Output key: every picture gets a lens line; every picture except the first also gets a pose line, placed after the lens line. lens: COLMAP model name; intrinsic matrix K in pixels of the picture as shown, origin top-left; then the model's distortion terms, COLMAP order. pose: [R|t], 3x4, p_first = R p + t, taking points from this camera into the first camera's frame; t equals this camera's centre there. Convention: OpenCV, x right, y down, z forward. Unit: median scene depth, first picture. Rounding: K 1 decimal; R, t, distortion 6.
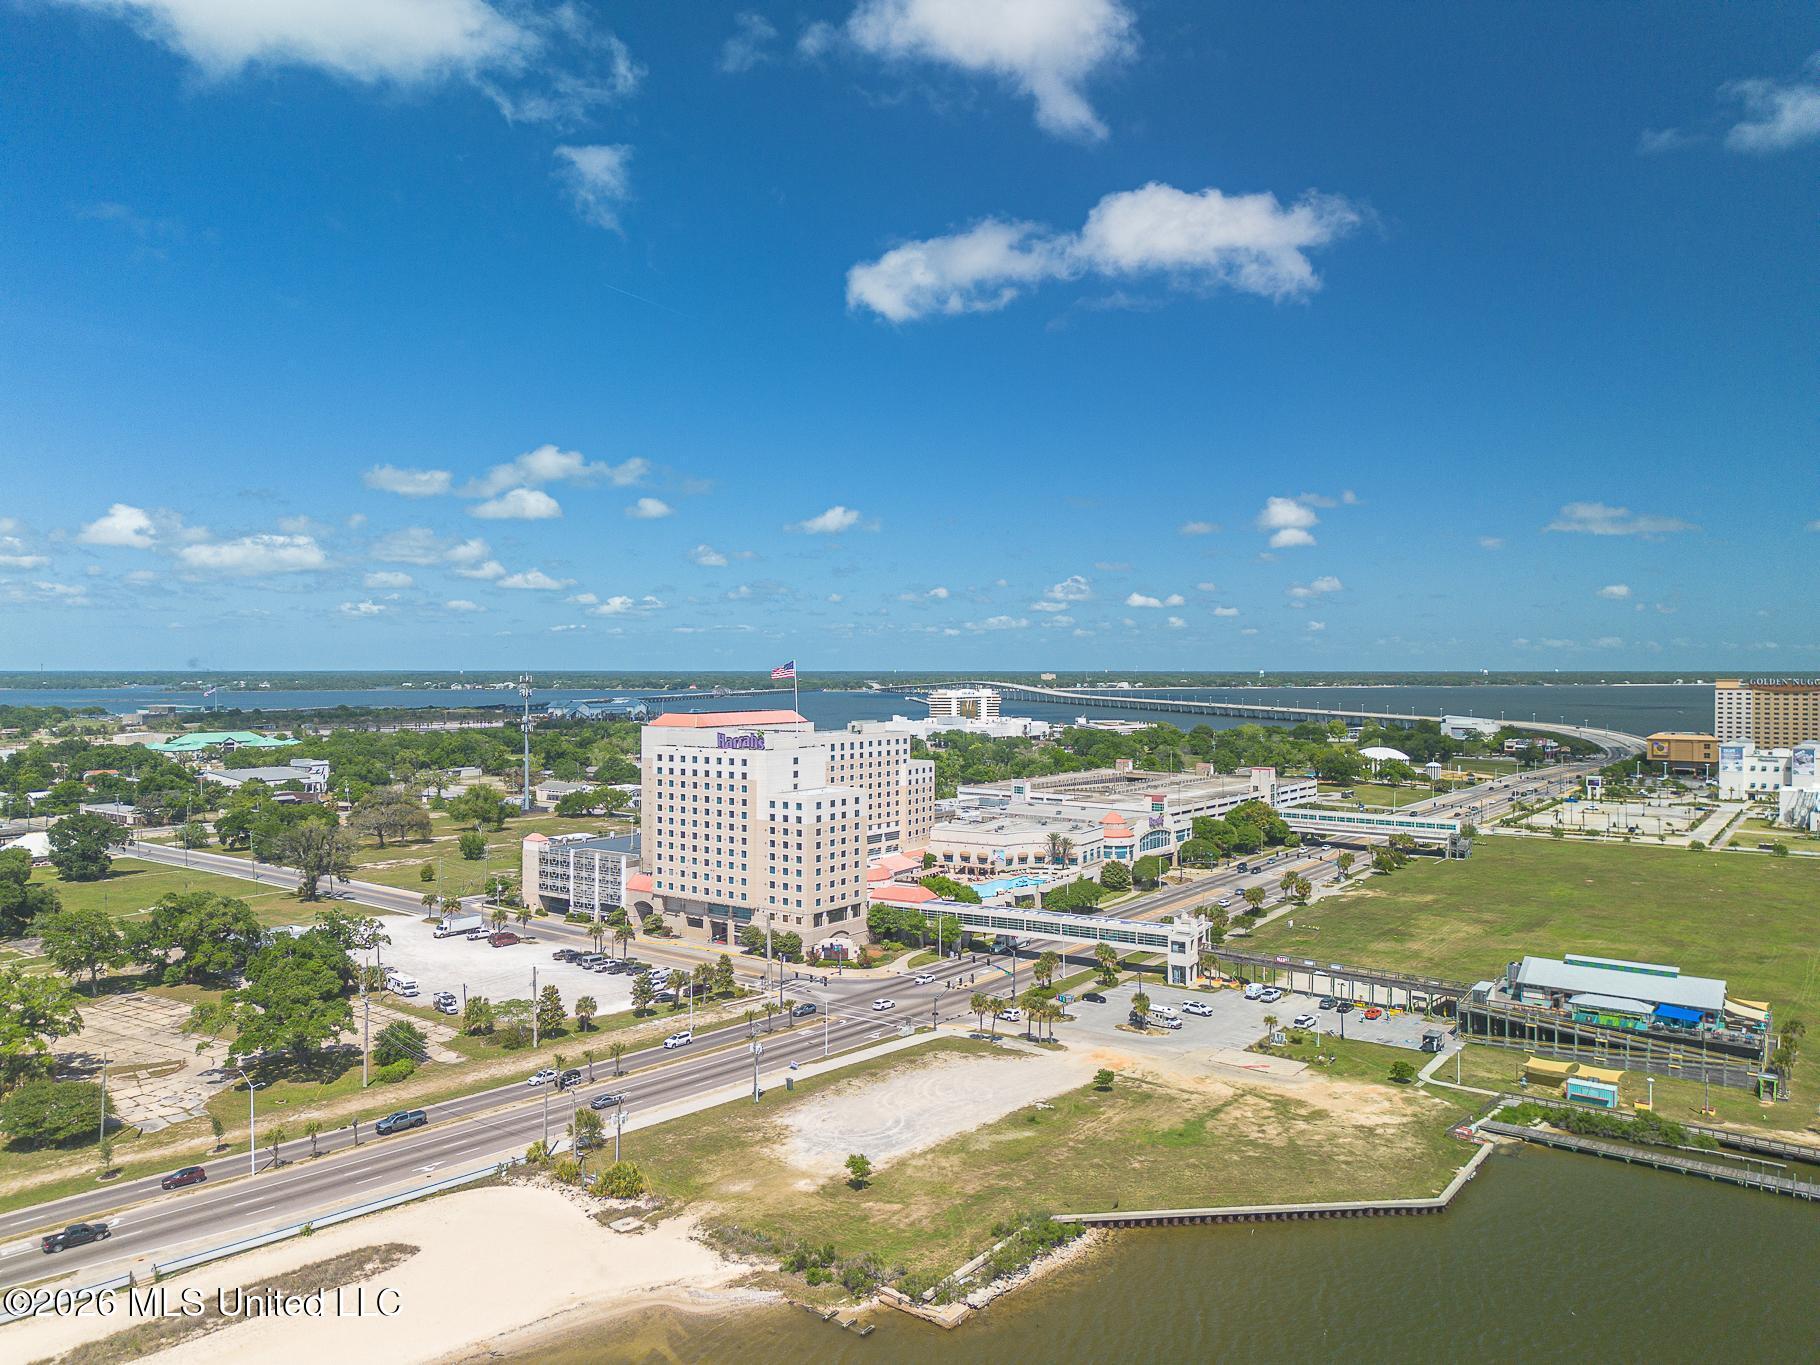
lens RADIAL K [[1283.5, 0, 914.8], [0, 1283.5, 657.5], [0, 0, 1]] dist [0.080751, -0.082685]
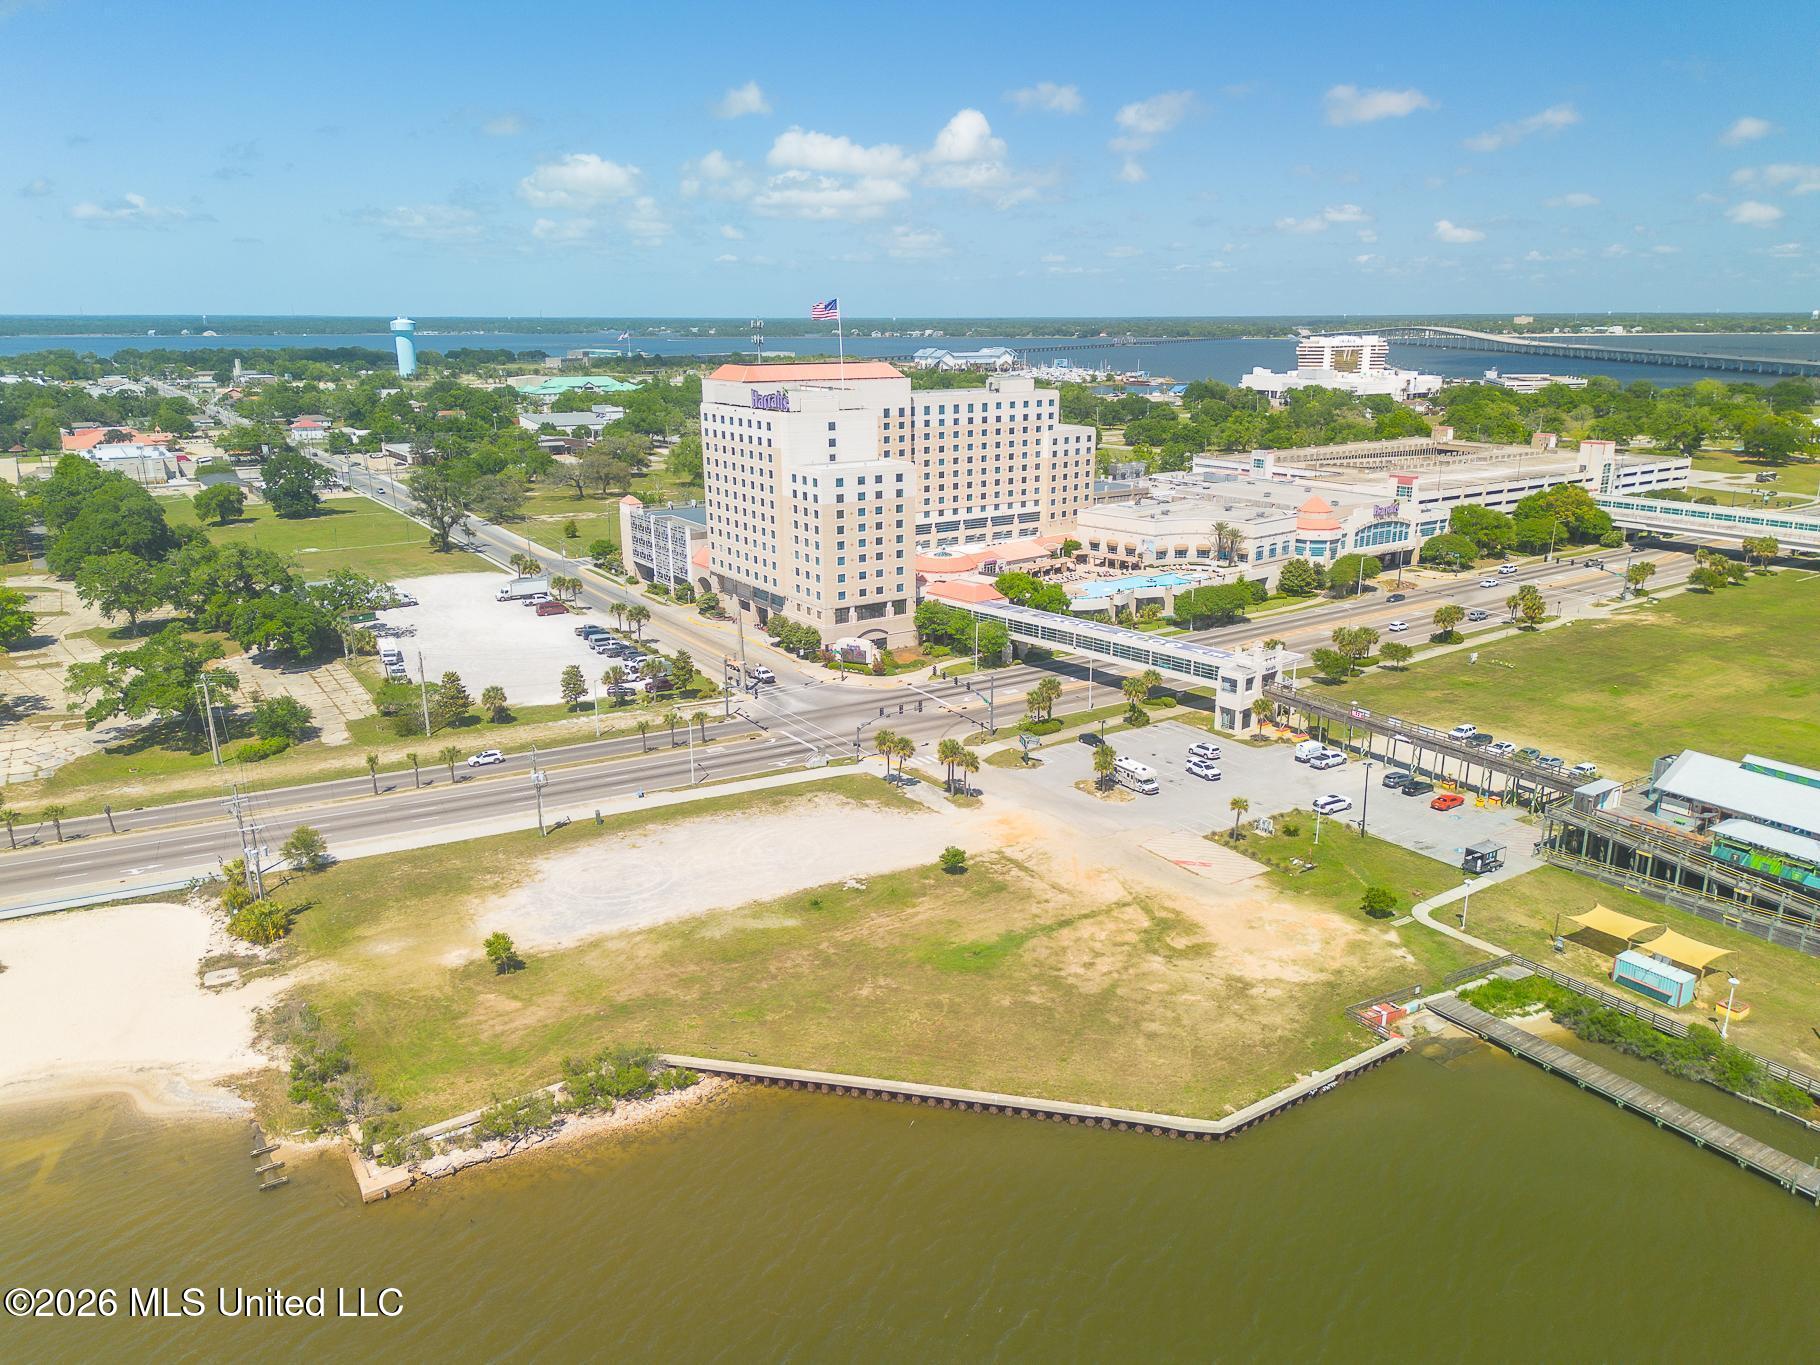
lens RADIAL K [[1283.5, 0, 913.9], [0, 1283.5, 676.5], [0, 0, 1]] dist [0.080751, -0.082685]
pose [[0.945132, 0.085951, -0.315179, 0.268238], [0.004769, 0.961036, 0.276382, 0.006272], [0.326654, -0.262721, 0.907896, 0.244989]]
